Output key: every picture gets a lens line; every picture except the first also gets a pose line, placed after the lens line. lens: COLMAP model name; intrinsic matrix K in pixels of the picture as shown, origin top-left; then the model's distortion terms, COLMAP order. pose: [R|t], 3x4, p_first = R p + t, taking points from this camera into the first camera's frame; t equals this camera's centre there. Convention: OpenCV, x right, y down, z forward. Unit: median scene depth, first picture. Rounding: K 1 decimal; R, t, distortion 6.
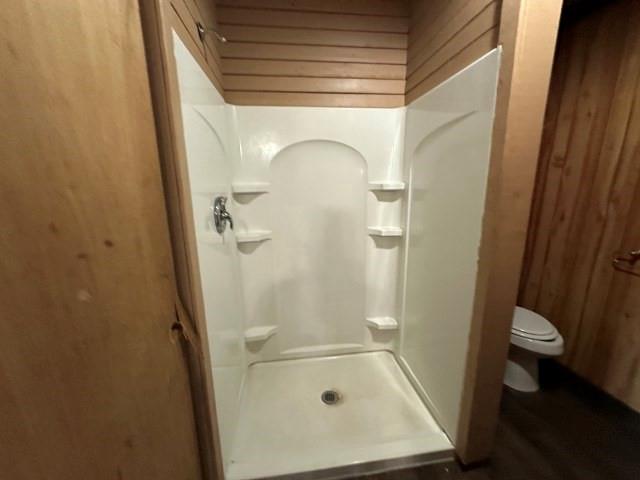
lens RADIAL K [[257.4, 0, 316.9], [0, 257.4, 240.3], [0, 0, 1]] dist [-0.004021, 0.001394]
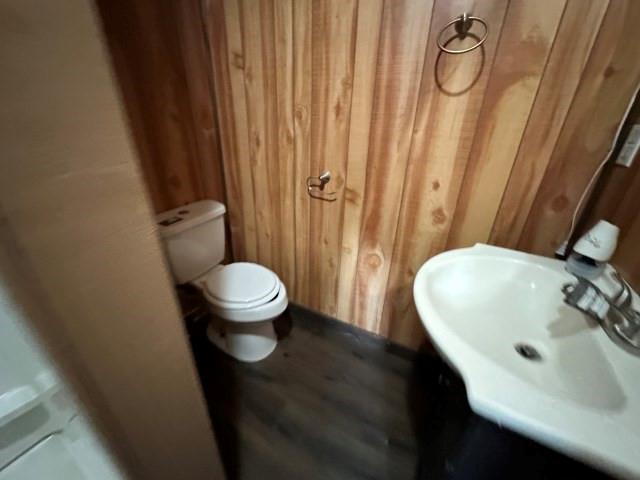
lens RADIAL K [[257.4, 0, 318.0], [0, 257.4, 240.4], [0, 0, 1]] dist [-0.004021, 0.001394]
pose [[0.597382, -0.323619, 0.733761, 0.437937], [0.144177, 0.943395, 0.298697, -0.010861], [-0.788890, -0.072644, 0.610225, 0.393381]]
